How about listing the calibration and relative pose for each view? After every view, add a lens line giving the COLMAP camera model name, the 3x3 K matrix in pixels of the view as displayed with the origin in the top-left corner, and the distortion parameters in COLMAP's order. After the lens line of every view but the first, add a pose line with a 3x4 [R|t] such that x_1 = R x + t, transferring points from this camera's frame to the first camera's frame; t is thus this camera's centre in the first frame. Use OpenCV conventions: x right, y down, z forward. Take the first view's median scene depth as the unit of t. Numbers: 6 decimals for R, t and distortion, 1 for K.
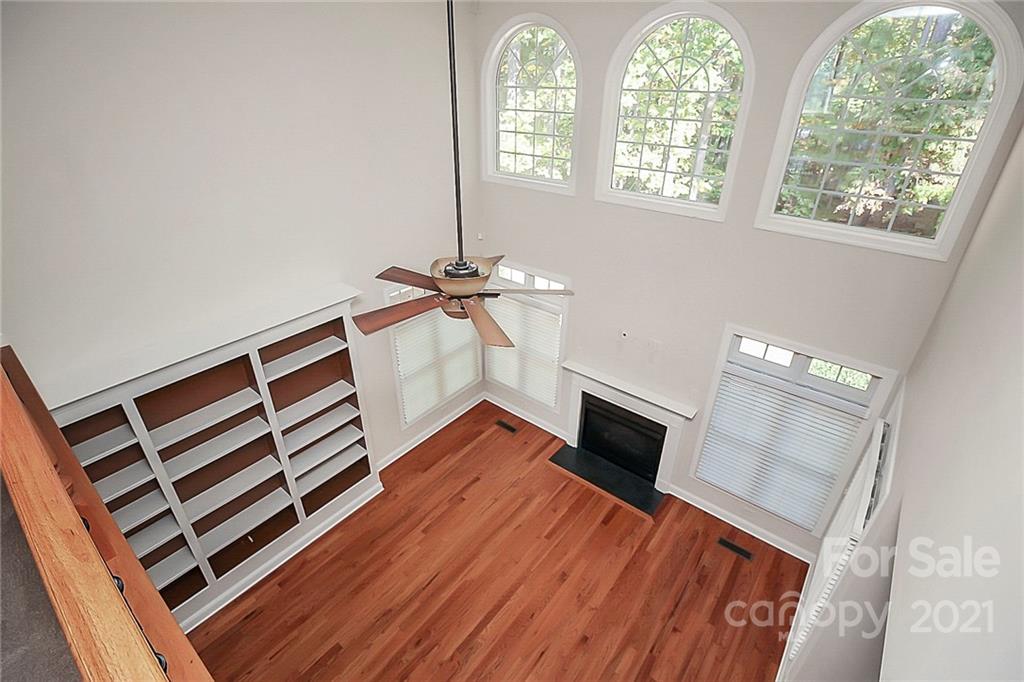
lens RADIAL K [[484.6, 0, 512.0], [0, 484.6, 341.0], [0, 0, 1]] dist [-0.001171, 0.000064]
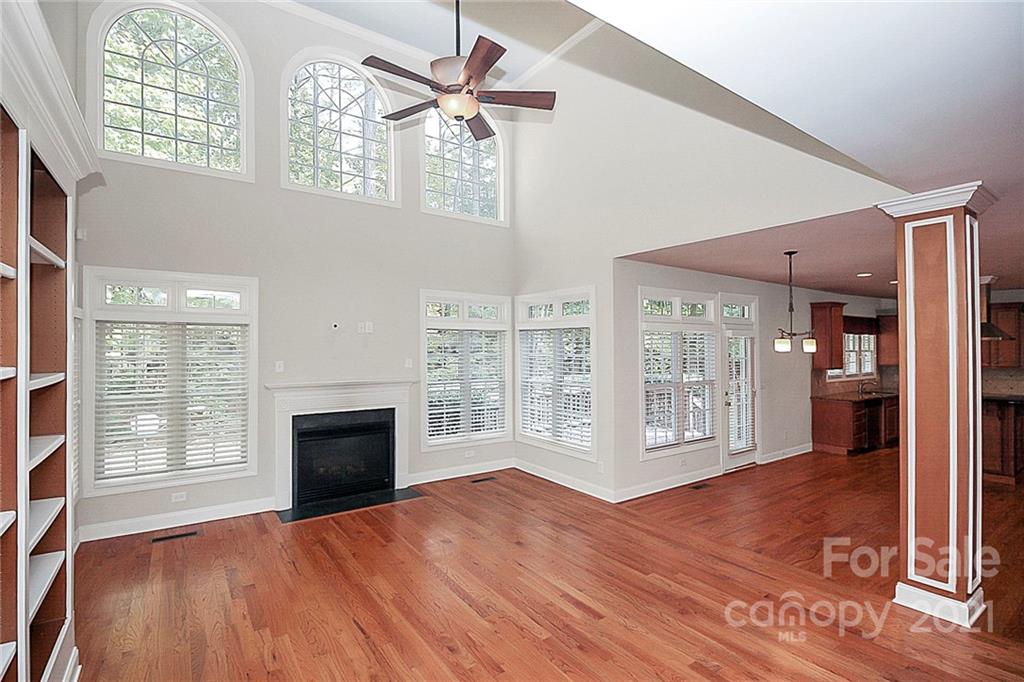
lens RADIAL K [[484.6, 0, 512.0], [0, 484.6, 341.0], [0, 0, 1]] dist [-0.001171, 0.000064]
pose [[0.288768, -0.008152, 0.957364, -0.662797], [0.480939, 0.865875, -0.137691, 0.351877], [-0.827835, 0.500195, 0.253958, 0.506693]]
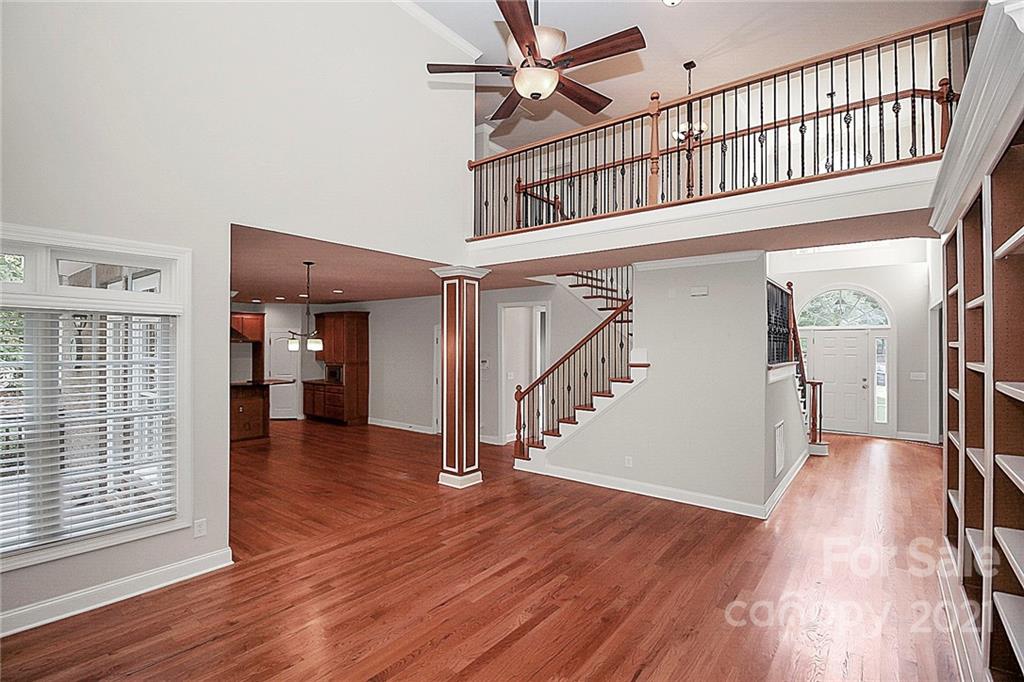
lens RADIAL K [[477.5, 0, 512.0], [0, 477.5, 341.0], [0, 0, 1]] dist [-0.028266, -0.000092]
pose [[-0.999853, -0.017127, -0.000537, -0.031765], [-0.015185, 0.871118, 0.490838, -0.048431], [-0.007939, 0.490774, -0.871251, 1.225061]]
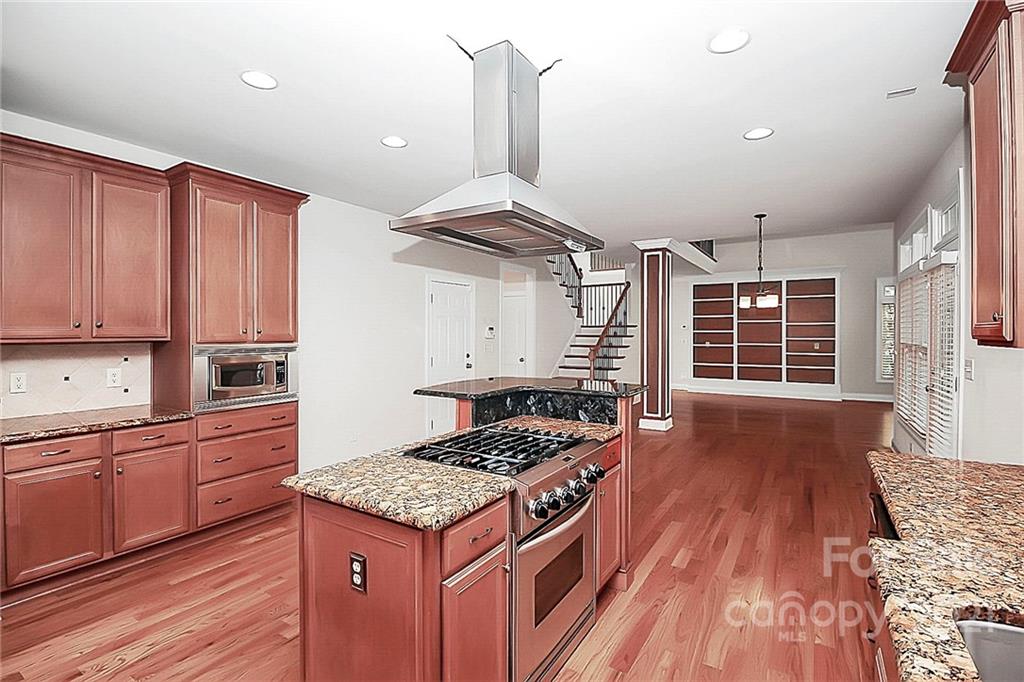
lens RADIAL K [[475.5, 0, 512.4], [0, 475.5, 334.2], [0, 0, 1]] dist [0.000455, -0.017390]
pose [[0.102980, -0.004567, -0.994673, 1.342298], [-0.493542, 0.867976, -0.055082, 0.823878], [0.863604, 0.496585, 0.087130, -0.155064]]
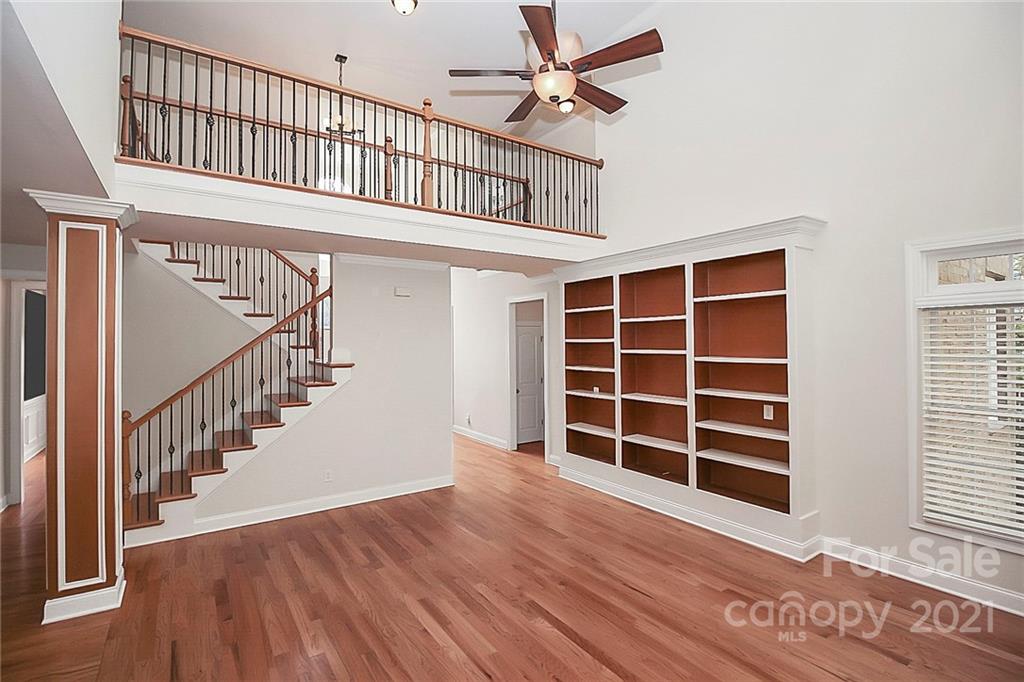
lens RADIAL K [[475.5, 0, 512.4], [0, 475.5, 334.2], [0, 0, 1]] dist [0.000455, -0.017390]
pose [[-0.294739, -0.026528, -0.955209, 0.516235], [-0.475667, 0.871042, 0.122581, 0.178908], [0.828776, 0.490491, -0.269349, 0.836368]]
